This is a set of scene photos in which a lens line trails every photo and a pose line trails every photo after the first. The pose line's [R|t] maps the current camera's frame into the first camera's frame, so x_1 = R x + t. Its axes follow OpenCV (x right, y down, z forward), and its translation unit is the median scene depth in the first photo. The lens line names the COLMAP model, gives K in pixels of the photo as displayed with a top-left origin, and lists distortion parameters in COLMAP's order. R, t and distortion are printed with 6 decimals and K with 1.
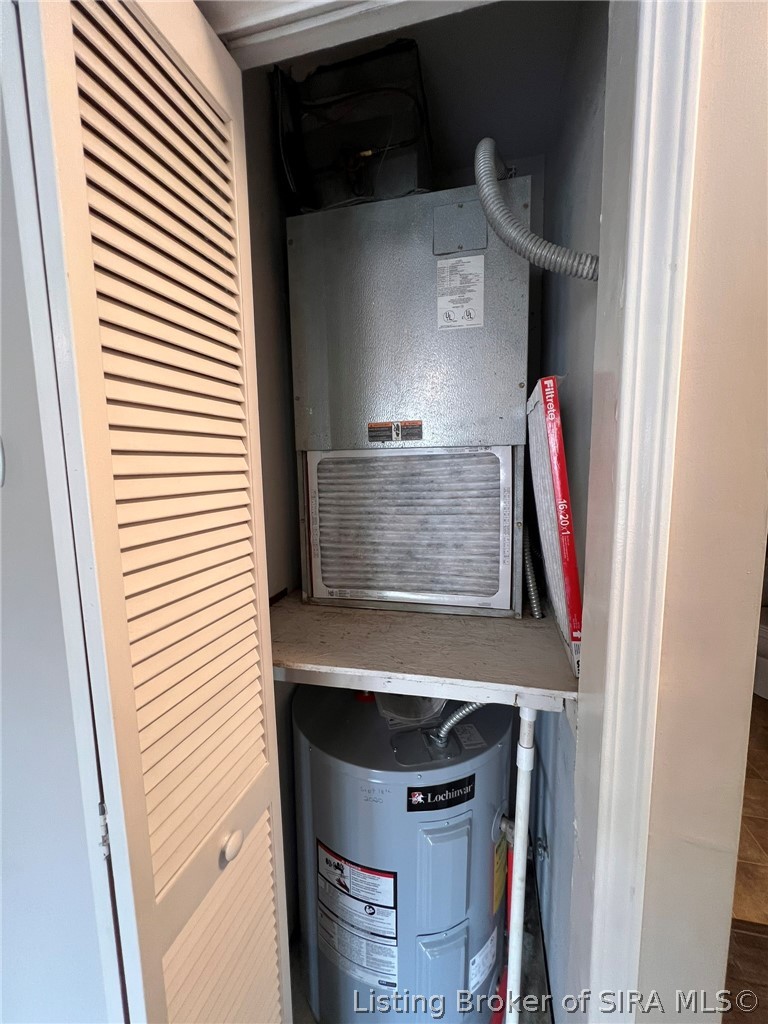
lens RADIAL K [[411.4, 0, 380.7], [0, 411.4, 511.8], [0, 0, 1]] dist [0.001635, -0.000299]
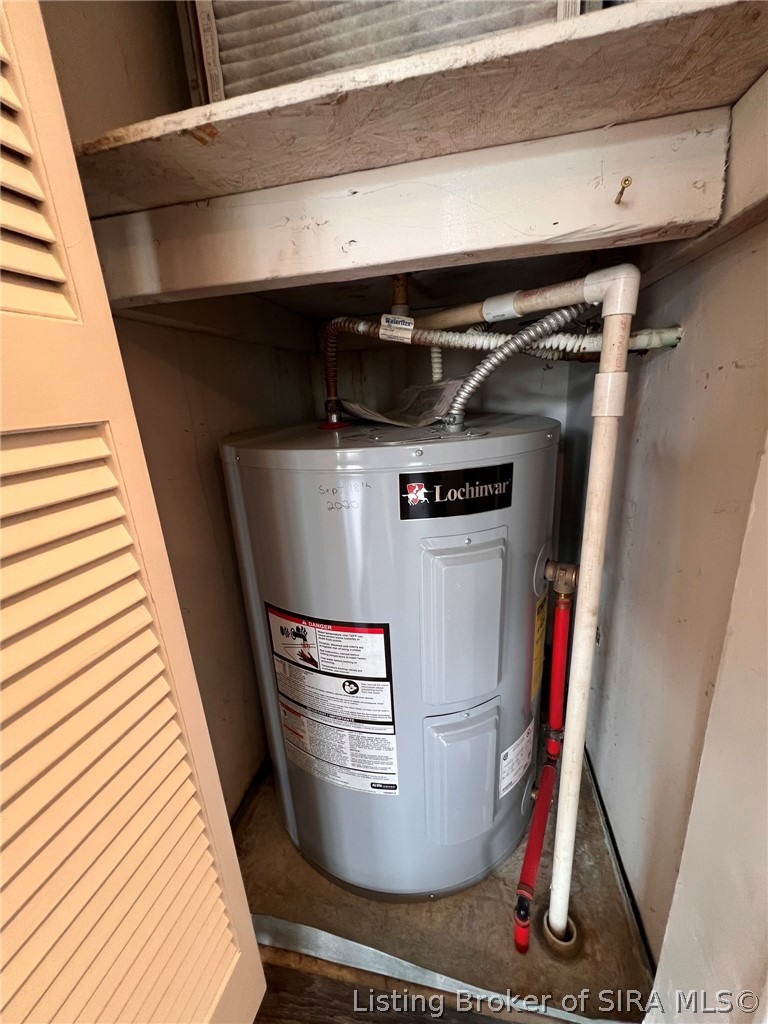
lens RADIAL K [[411.4, 0, 387.8], [0, 411.4, 512.4], [0, 0, 1]] dist [0.001635, -0.000299]
pose [[0.998366, -0.052784, 0.021872, 0.032250], [0.048401, 0.984739, 0.167172, 0.585493], [-0.030362, -0.165840, 0.985685, 0.401944]]
